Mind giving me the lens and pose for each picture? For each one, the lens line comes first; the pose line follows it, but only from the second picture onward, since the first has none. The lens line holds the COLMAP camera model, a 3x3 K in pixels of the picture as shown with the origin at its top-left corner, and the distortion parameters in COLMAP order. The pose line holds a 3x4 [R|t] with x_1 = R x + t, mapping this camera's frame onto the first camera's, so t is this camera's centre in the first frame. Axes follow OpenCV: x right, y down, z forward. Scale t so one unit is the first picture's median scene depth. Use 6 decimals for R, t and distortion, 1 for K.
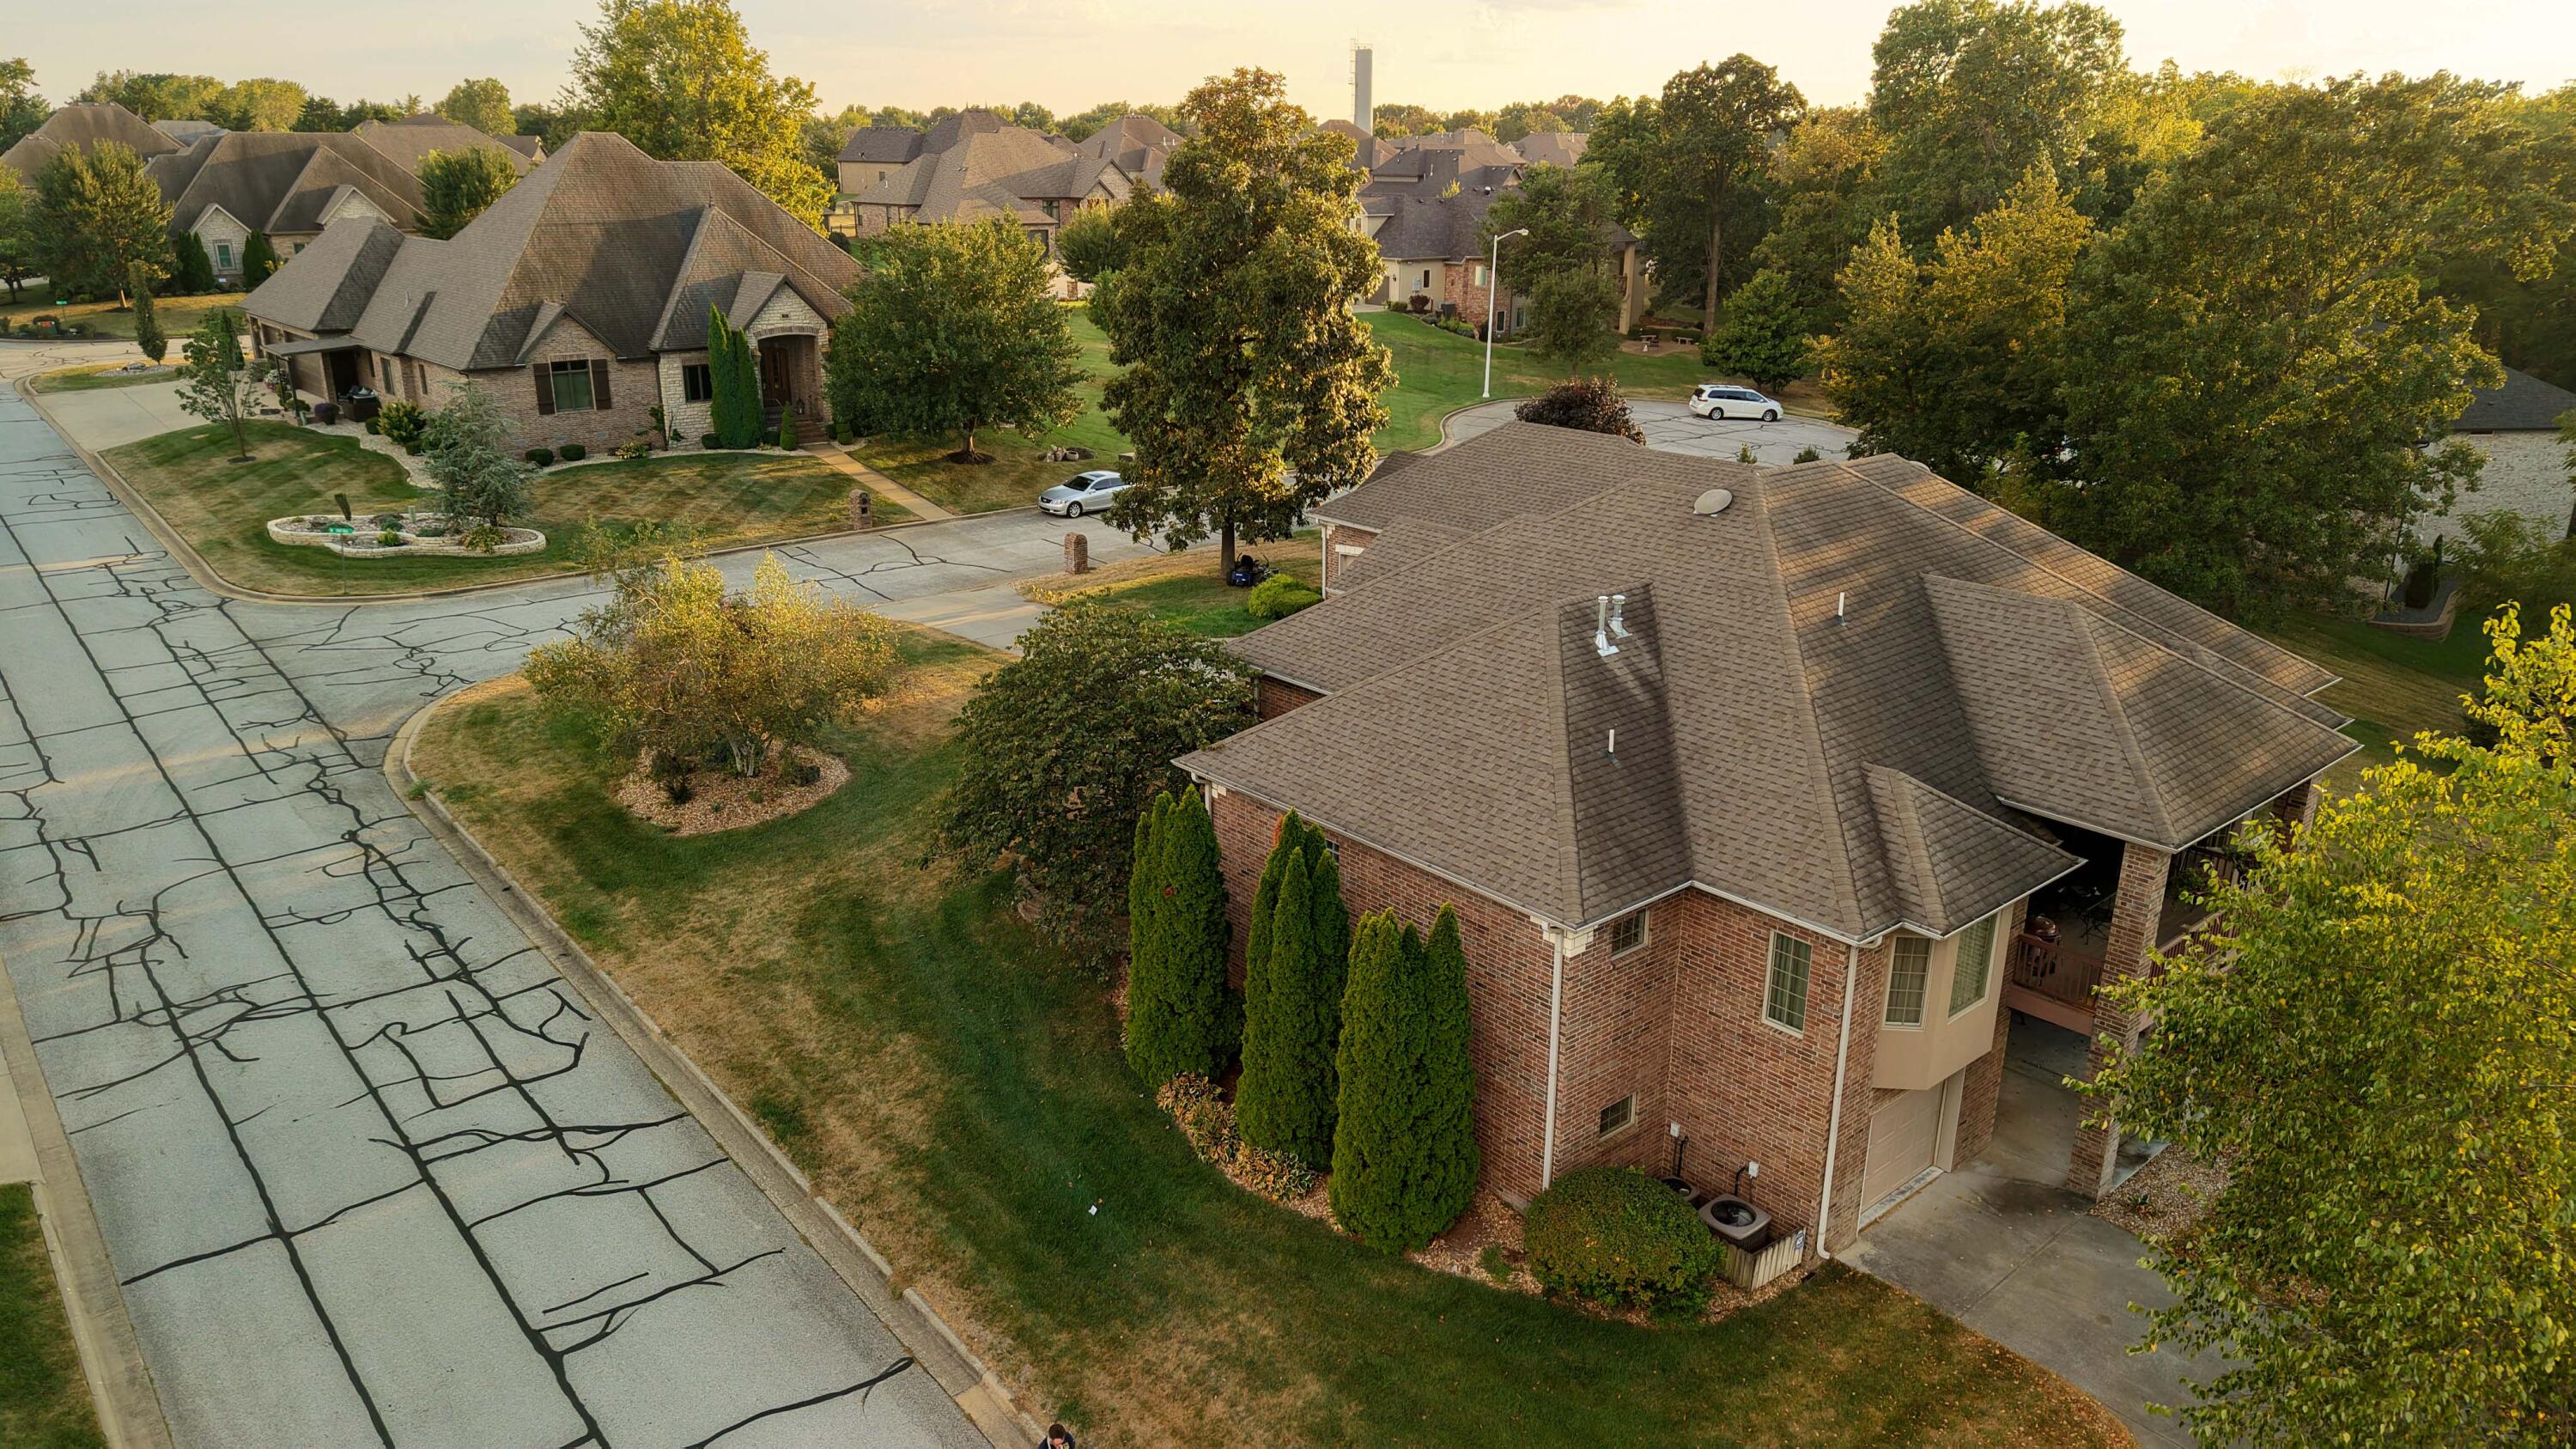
lens RADIAL K [[1704.7, 0, 1294.2], [0, 1704.7, 762.4], [0, 0, 1]] dist [0.040073, -0.048393]
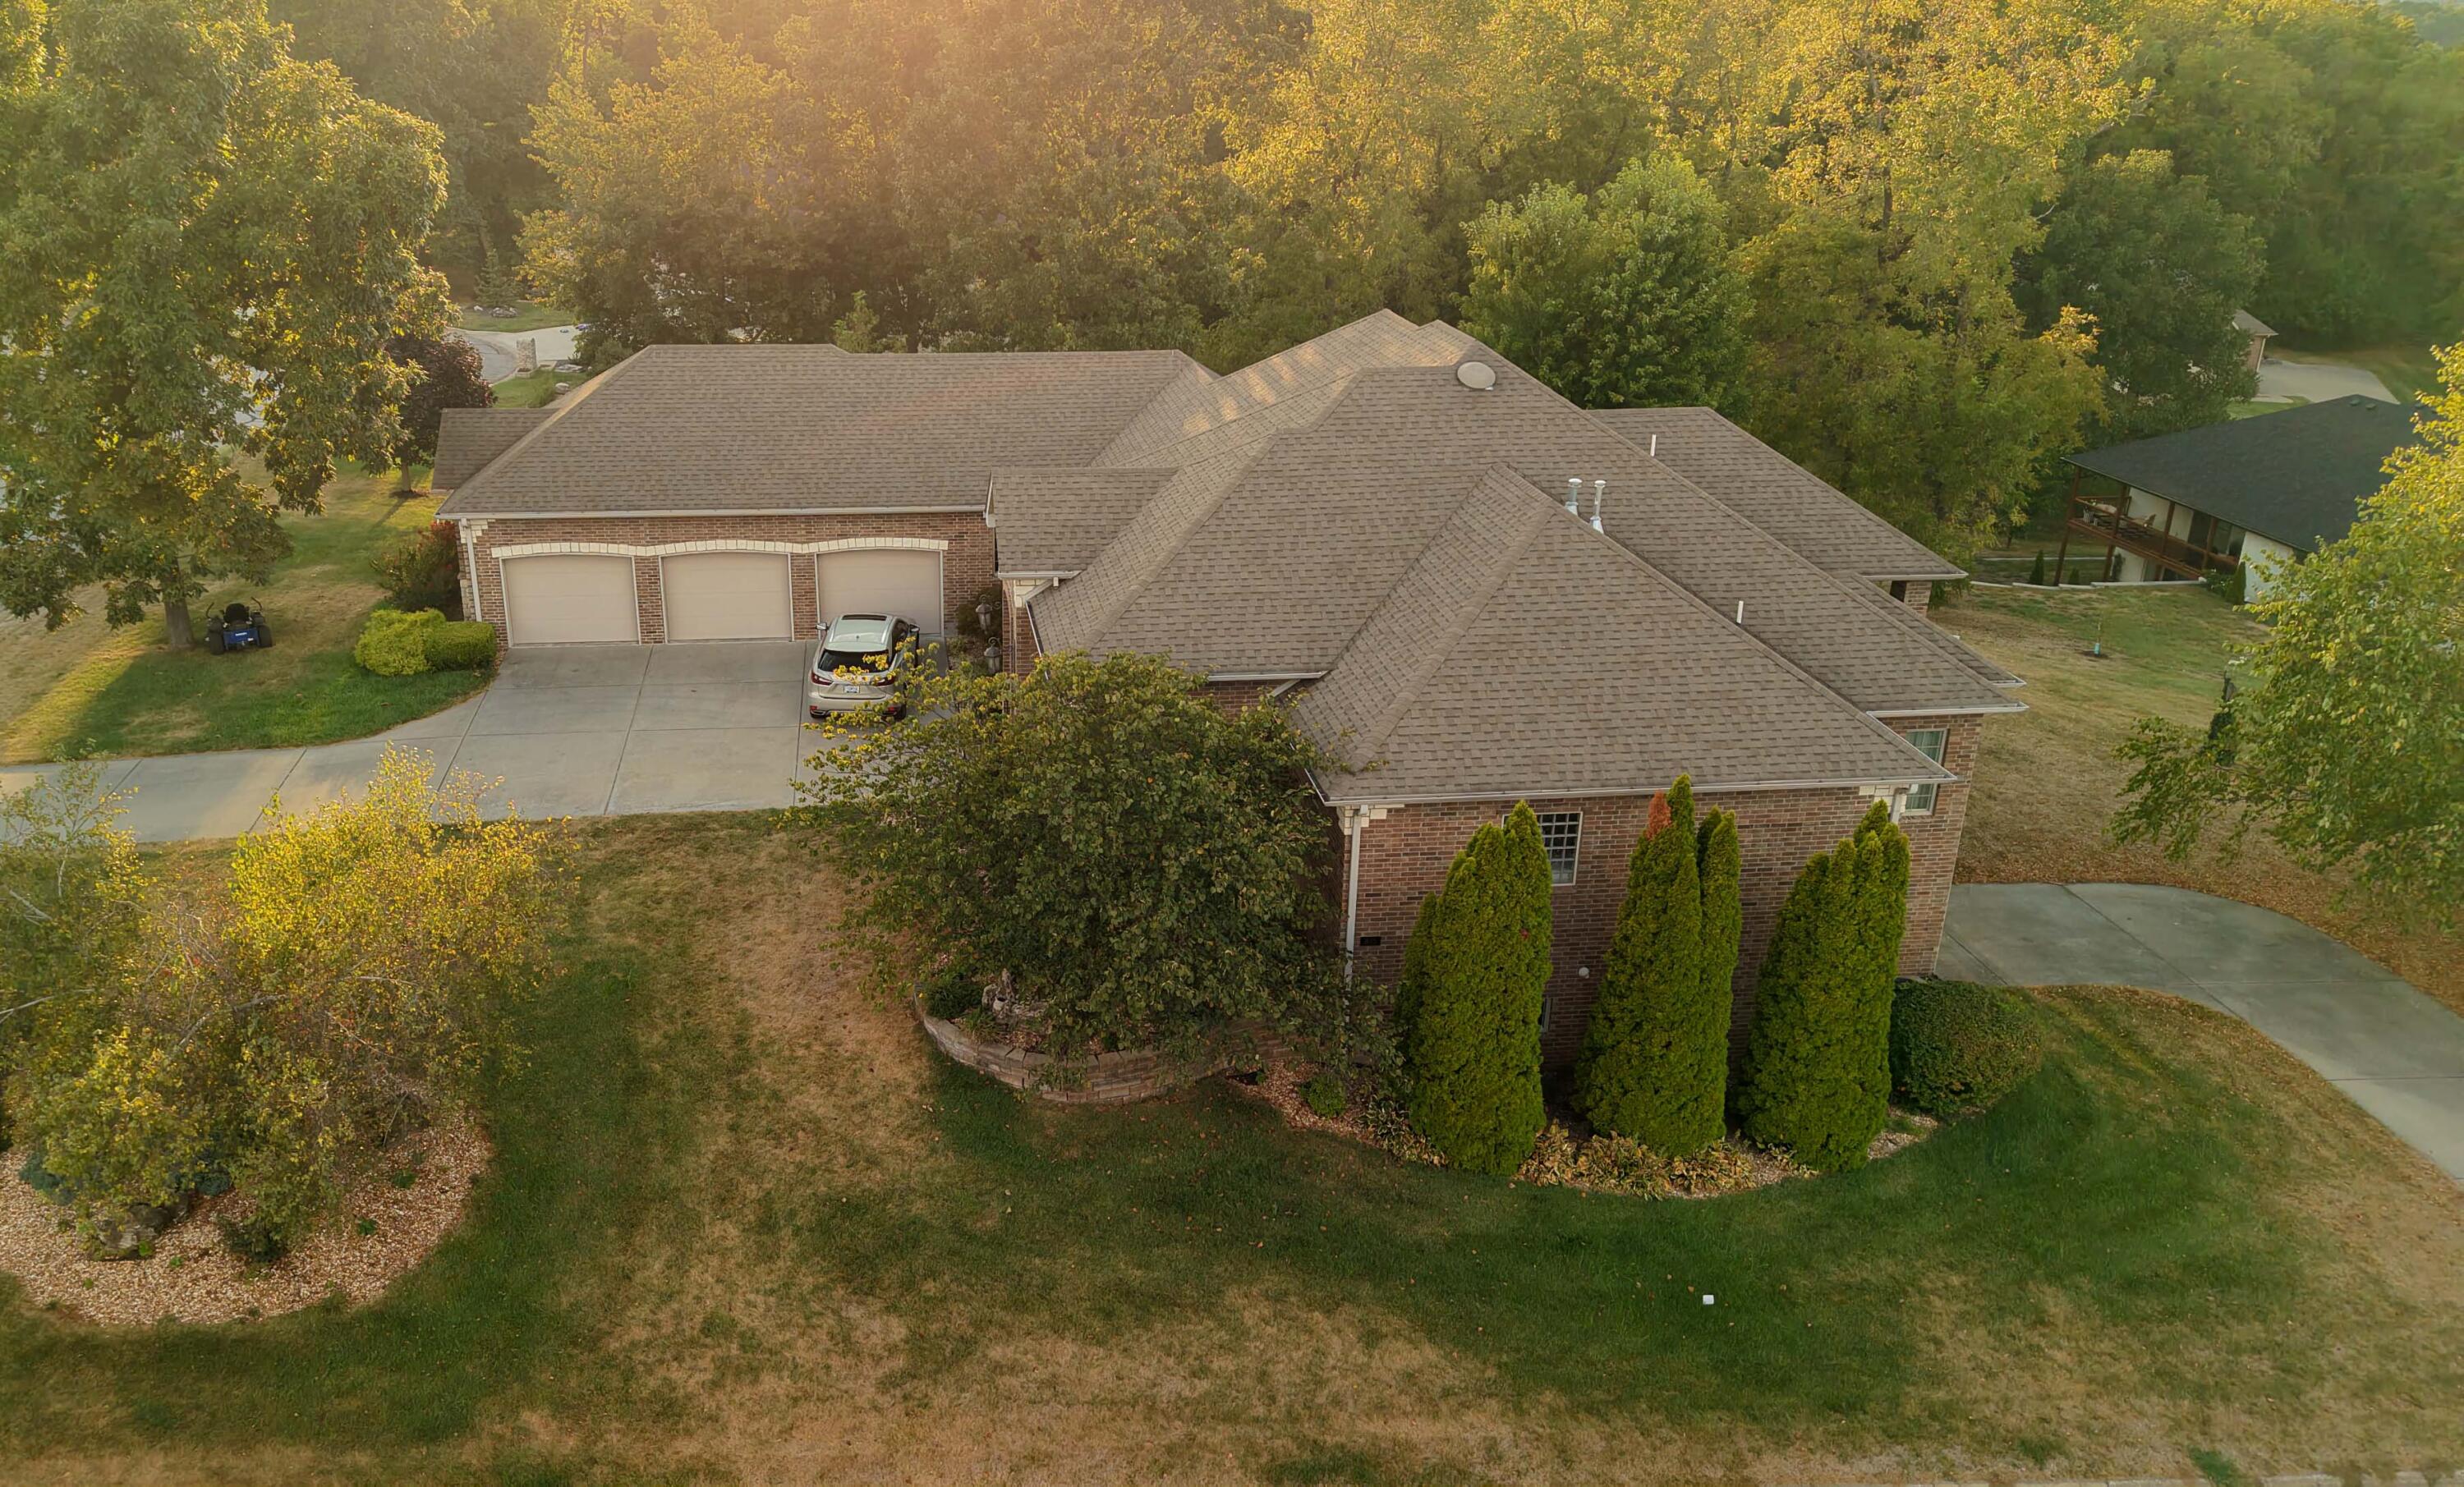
lens RADIAL K [[1848.2, 0, 1075.7], [0, 1848.2, 744.2], [0, 0, 1]] dist [0.019582, -0.001825]
pose [[0.572491, -0.309882, 0.759097, -0.629663], [0.271533, 0.945239, 0.181086, -0.171929], [-0.773643, 0.102450, 0.625284, 0.445514]]
